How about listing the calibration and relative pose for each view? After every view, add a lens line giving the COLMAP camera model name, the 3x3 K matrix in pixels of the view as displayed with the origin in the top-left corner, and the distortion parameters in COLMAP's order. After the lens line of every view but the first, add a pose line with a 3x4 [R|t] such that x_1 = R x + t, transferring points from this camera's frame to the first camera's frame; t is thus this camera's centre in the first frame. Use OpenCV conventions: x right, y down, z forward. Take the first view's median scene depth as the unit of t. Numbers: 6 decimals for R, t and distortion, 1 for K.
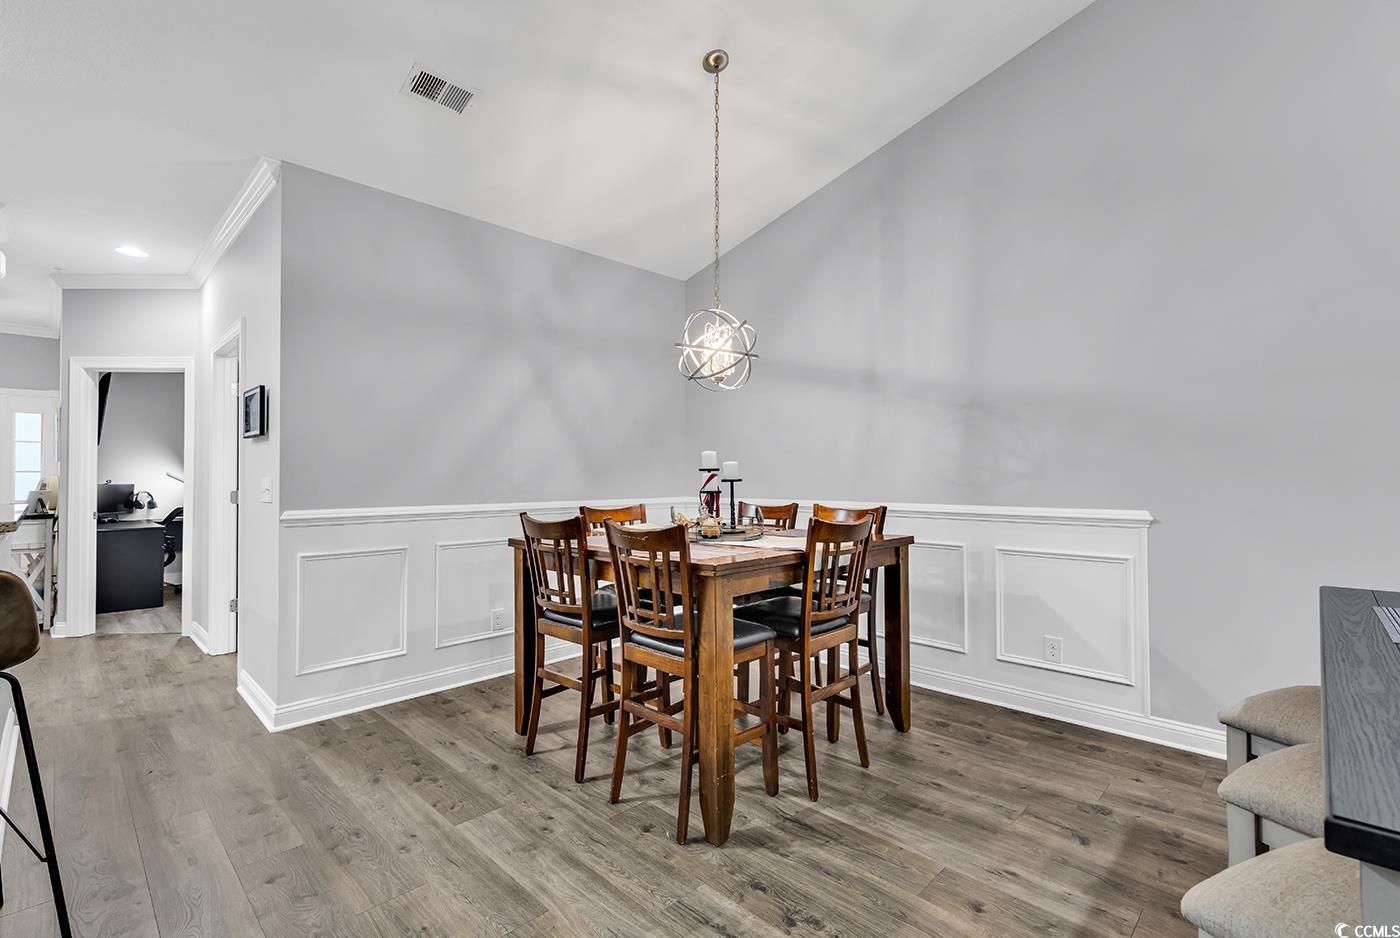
lens RADIAL K [[635.3, 0, 723.8], [0, 635.3, 470.6], [0, 0, 1]] dist [0.011726, -0.001519]
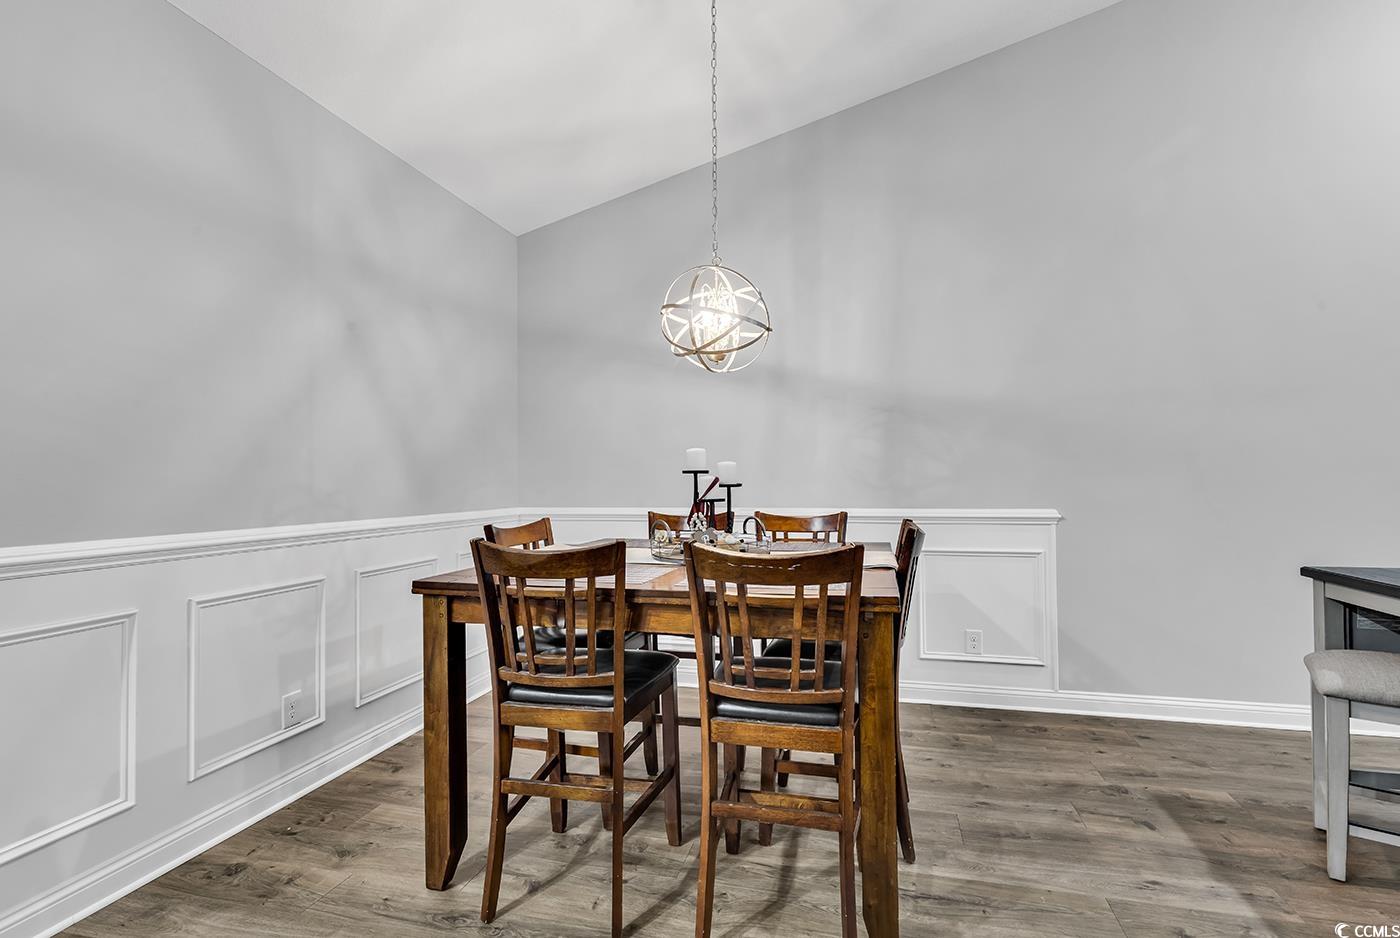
lens RADIAL K [[635.3, 0, 733.5], [0, 635.3, 471.3], [0, 0, 1]] dist [0.011726, -0.001519]
pose [[0.862897, 0.003080, 0.505370, -0.384966], [-0.001058, 0.999990, -0.004288, 0.001097], [-0.505379, 0.003166, 0.862892, 0.299719]]
